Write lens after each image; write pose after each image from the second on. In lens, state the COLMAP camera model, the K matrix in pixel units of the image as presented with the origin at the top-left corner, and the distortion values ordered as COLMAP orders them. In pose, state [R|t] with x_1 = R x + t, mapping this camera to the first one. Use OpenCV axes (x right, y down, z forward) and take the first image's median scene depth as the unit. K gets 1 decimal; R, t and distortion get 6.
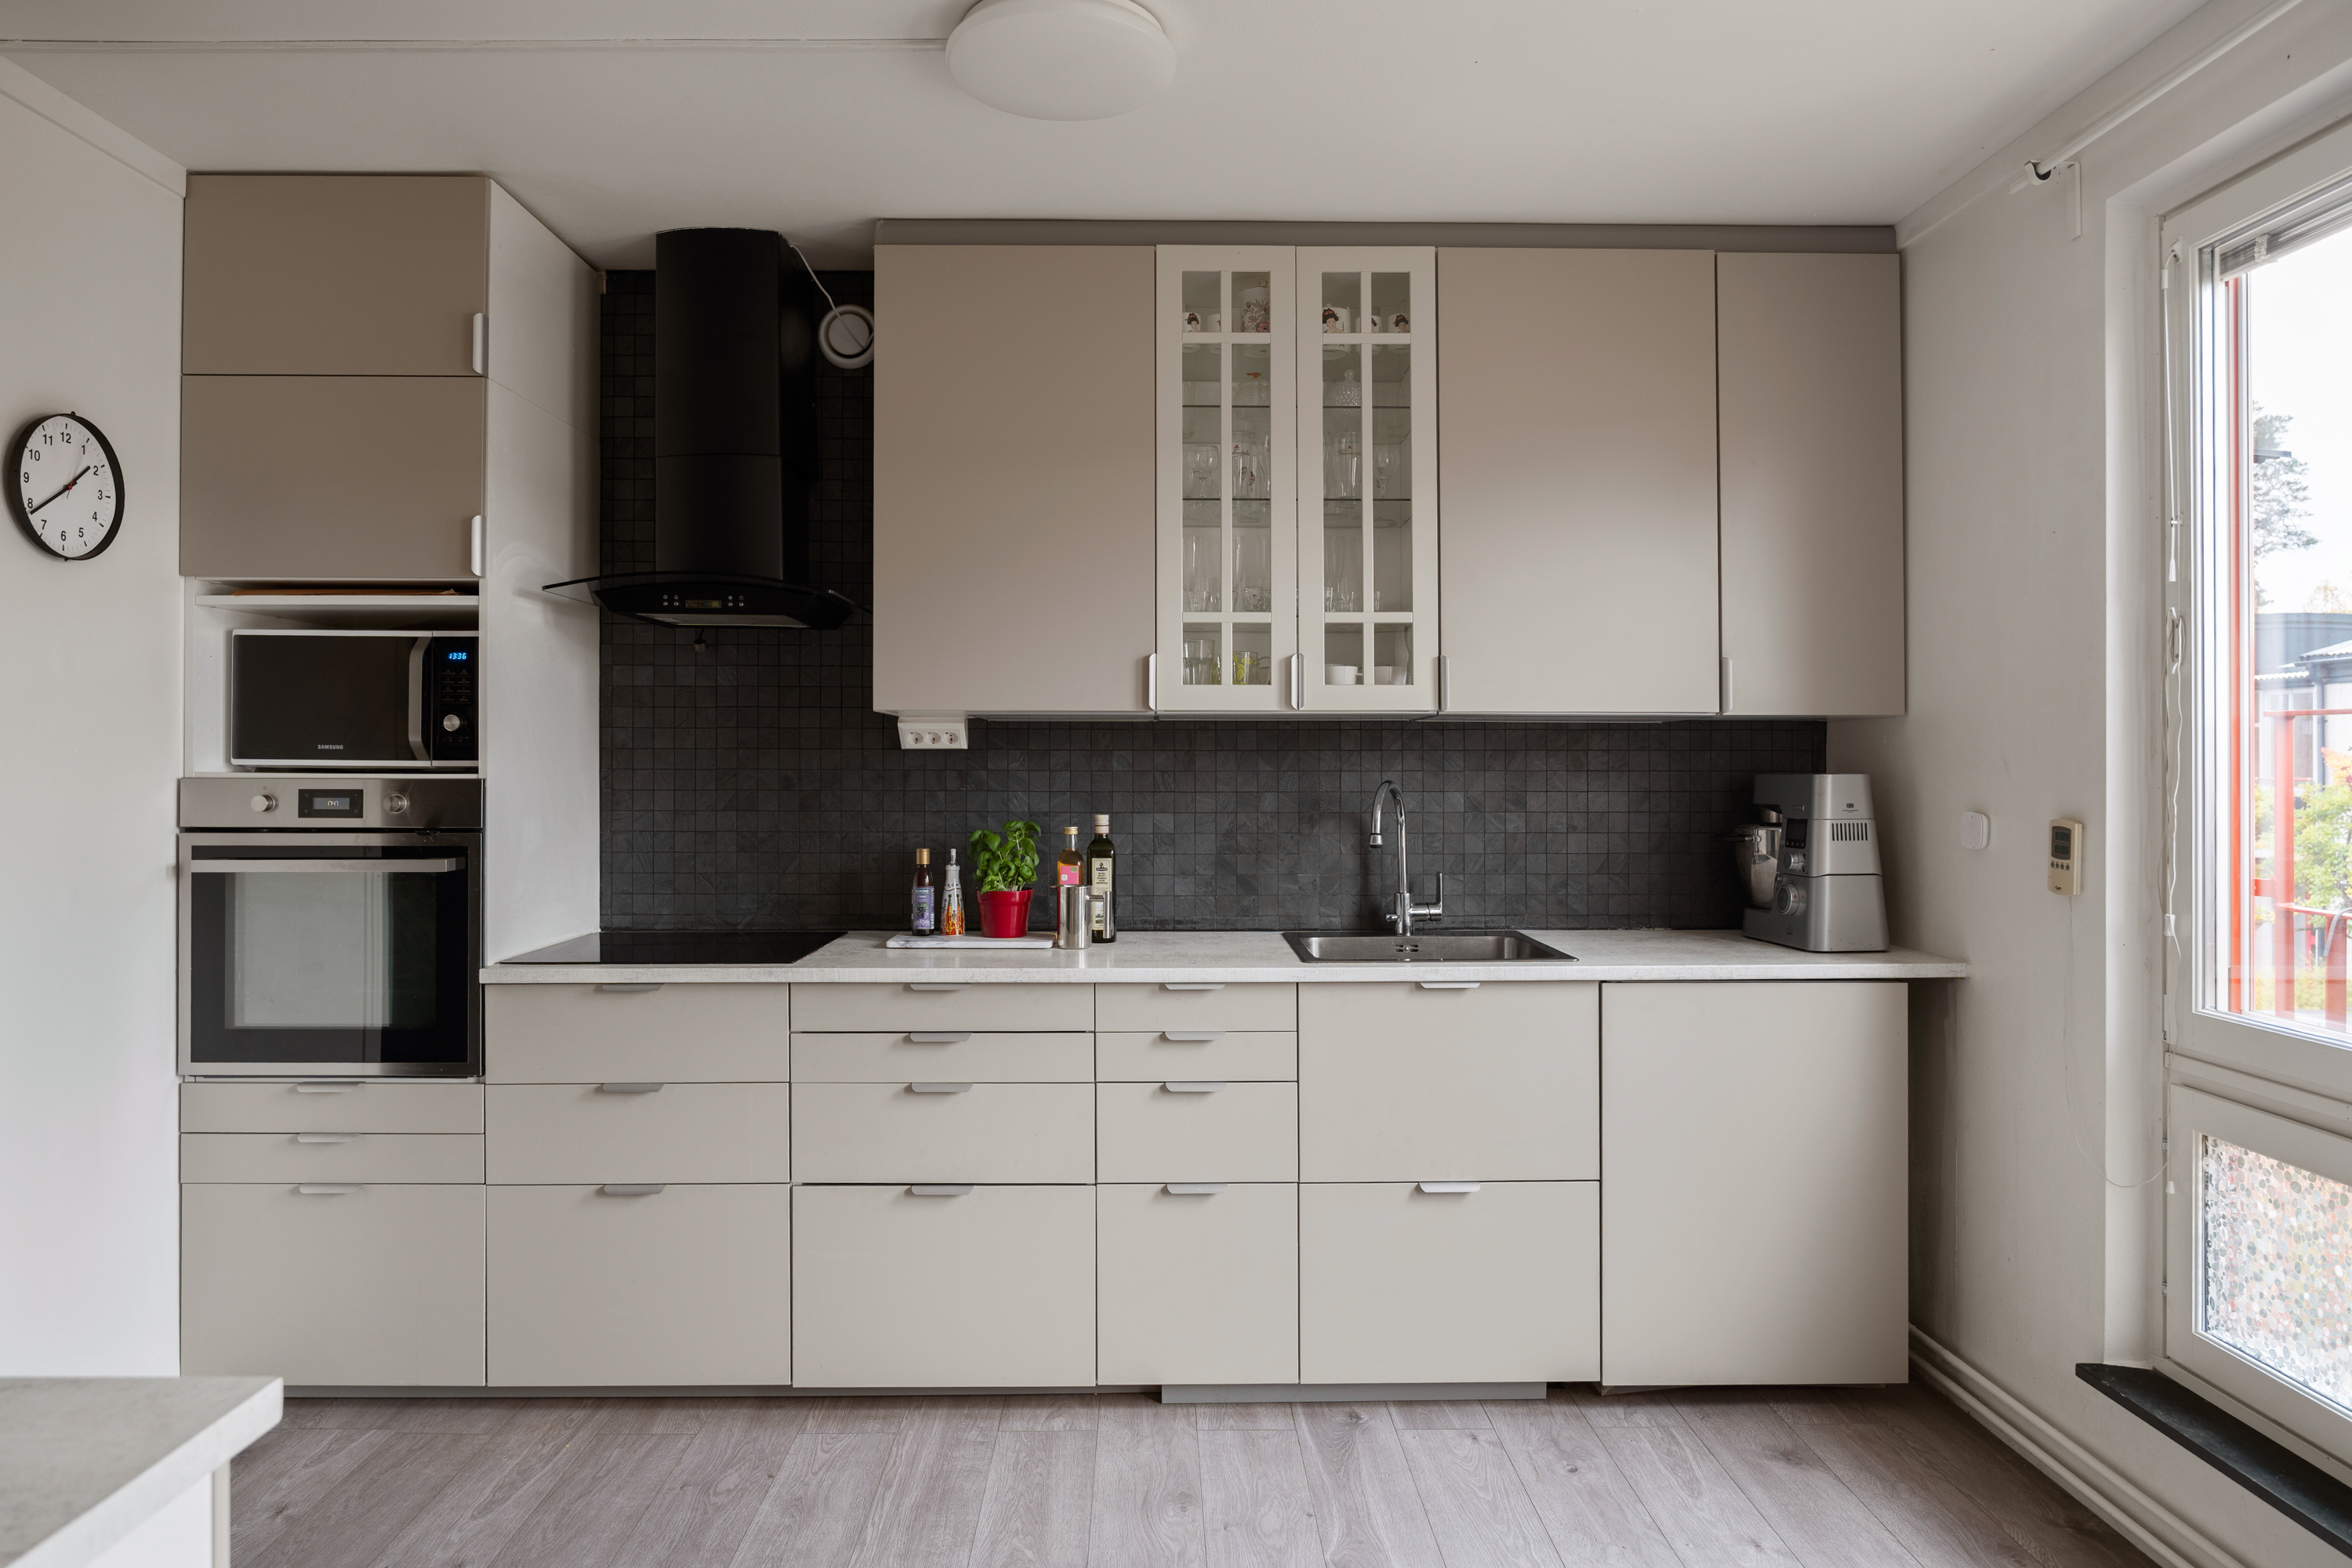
lens RADIAL K [[1448.5, 0, 1179.8], [0, 1448.5, 754.4], [0, 0, 1]] dist [-0.020723, 0.002345]
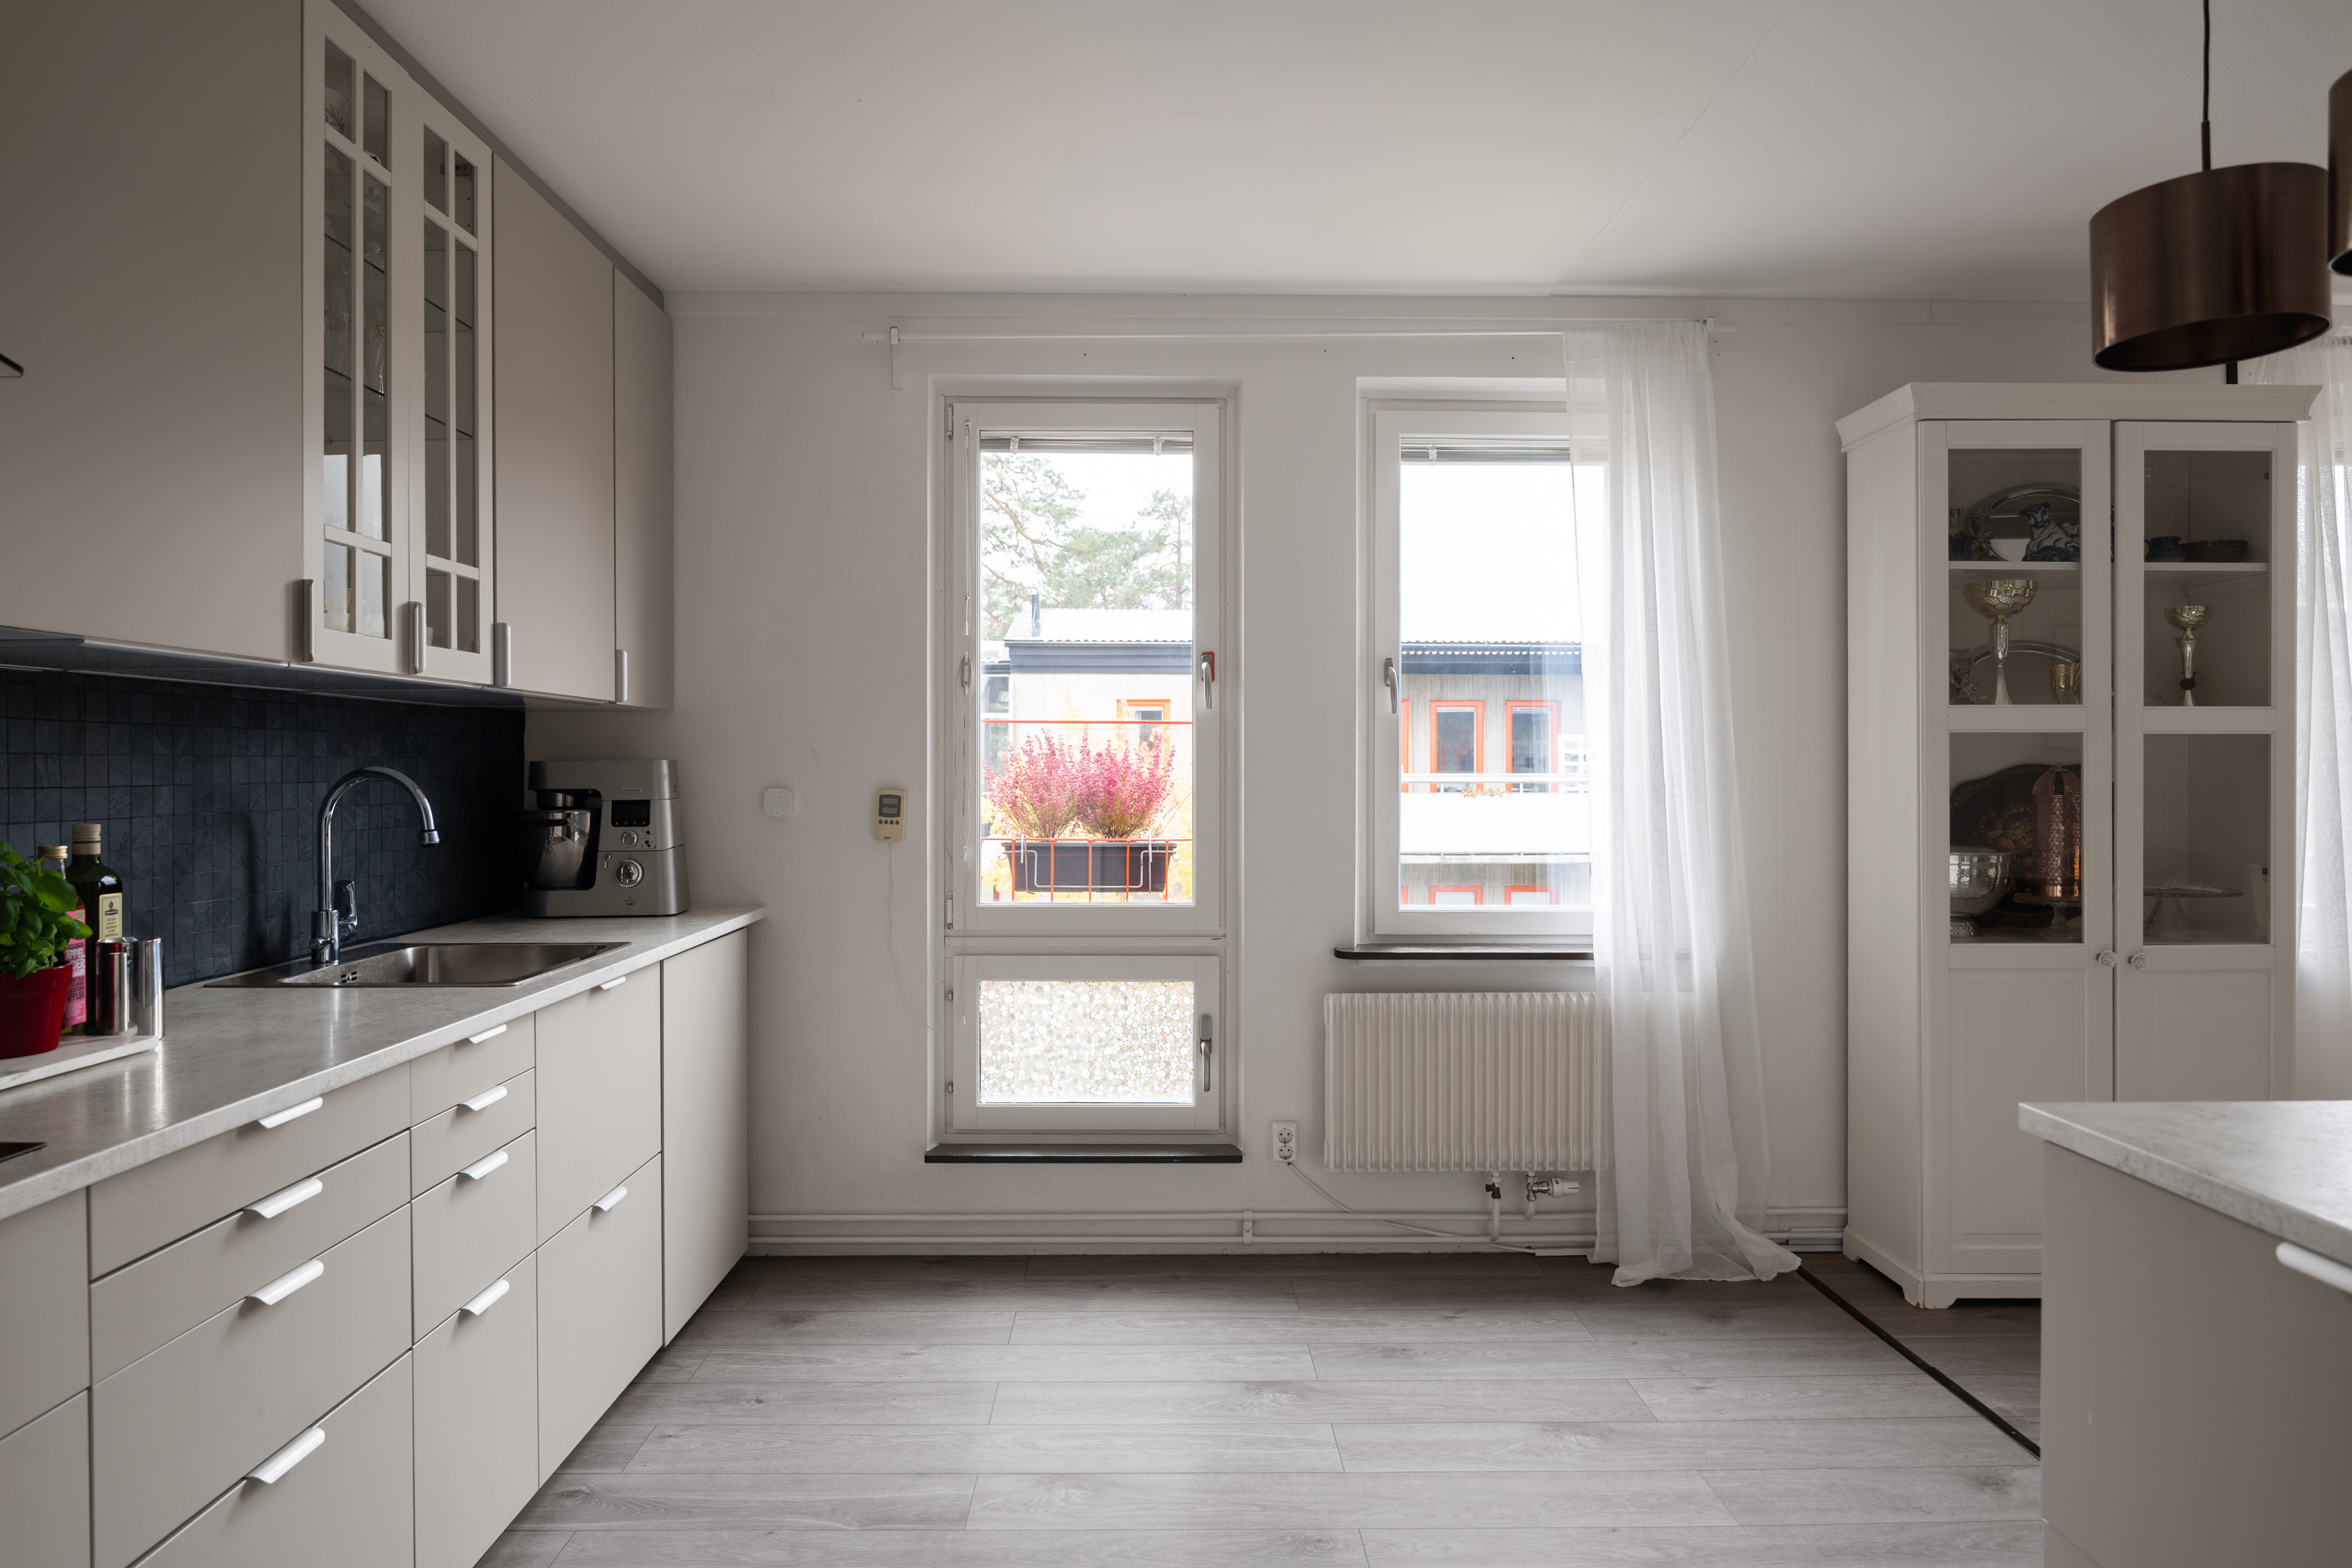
lens RADIAL K [[1448.5, 0, 1154.0], [0, 1448.5, 766.1], [0, 0, 1]] dist [-0.020723, 0.002345]
pose [[0.009263, 0.000619, 0.999957, -0.699757], [-0.005181, 0.999986, -0.000571, 0.017124], [-0.999944, -0.005175, 0.009266, 0.604149]]
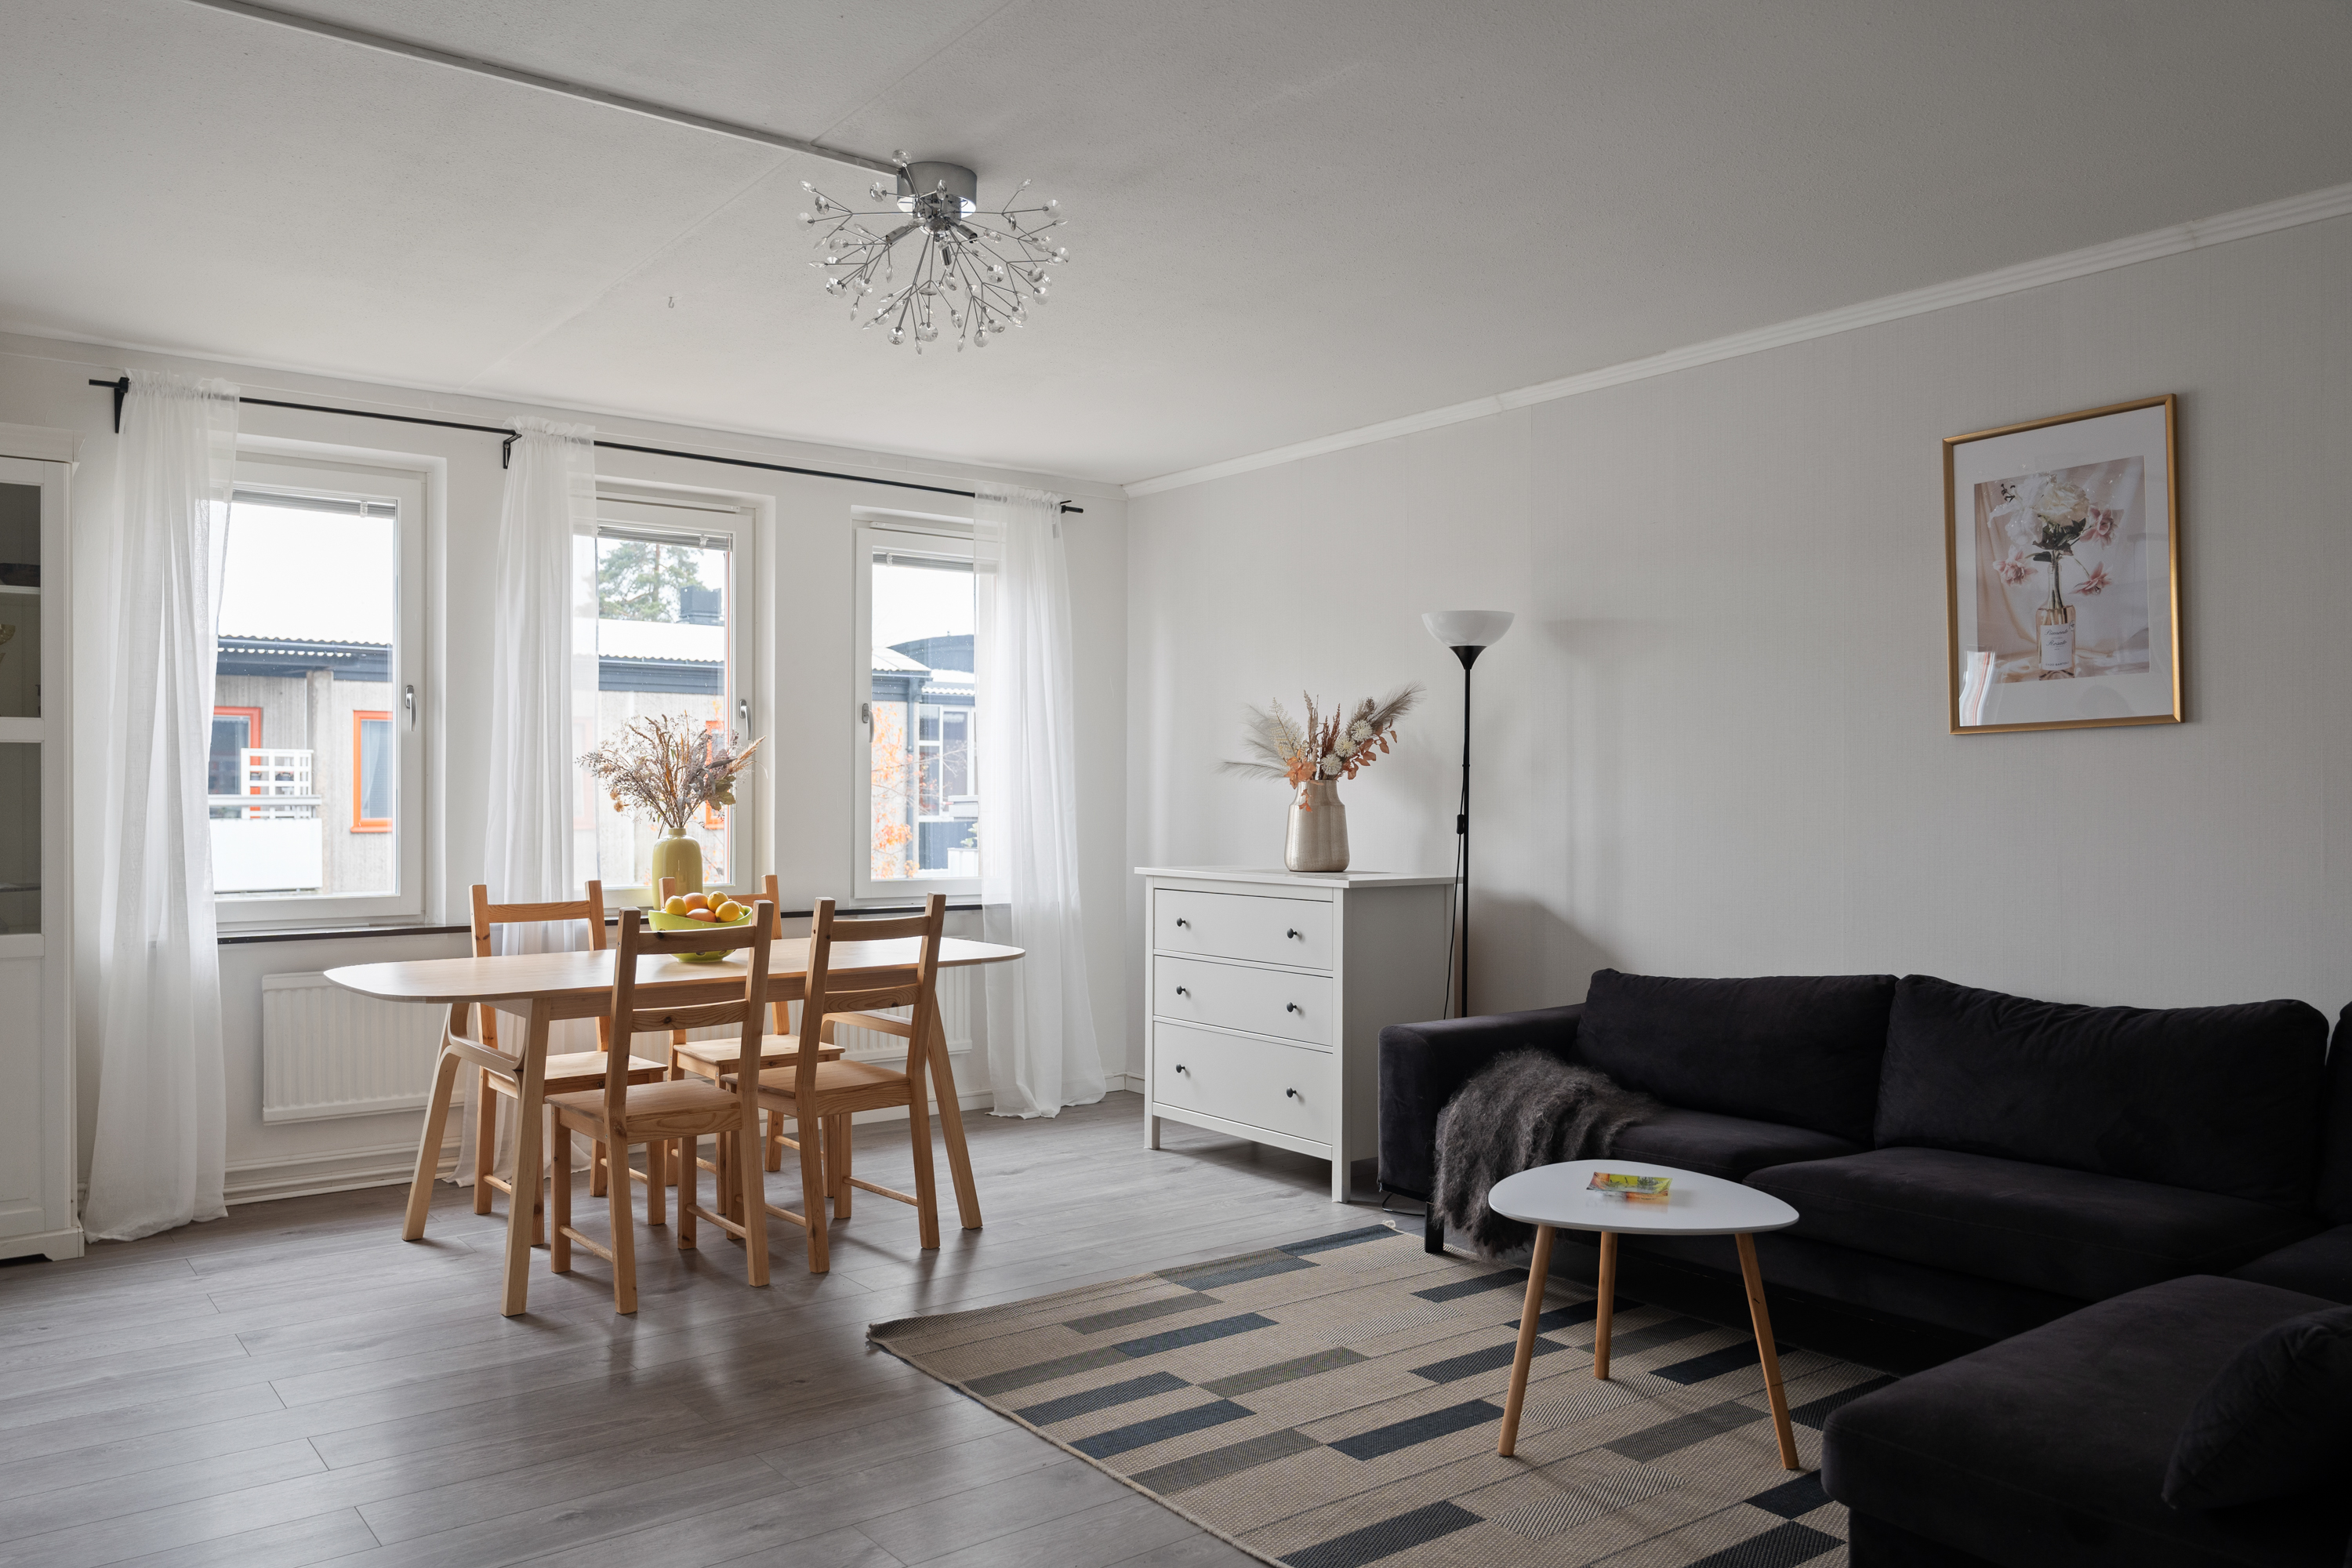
lens RADIAL K [[1713.8, 0, 1169.9], [0, 1713.8, 791.8], [0, 0, 1]] dist [0.002277, -0.008678]
pose [[-0.588735, 0.000005, 0.808326, -1.327434], [-0.003764, 0.999989, -0.002748, 0.029361], [-0.808317, -0.004661, -0.588729, -0.164620]]
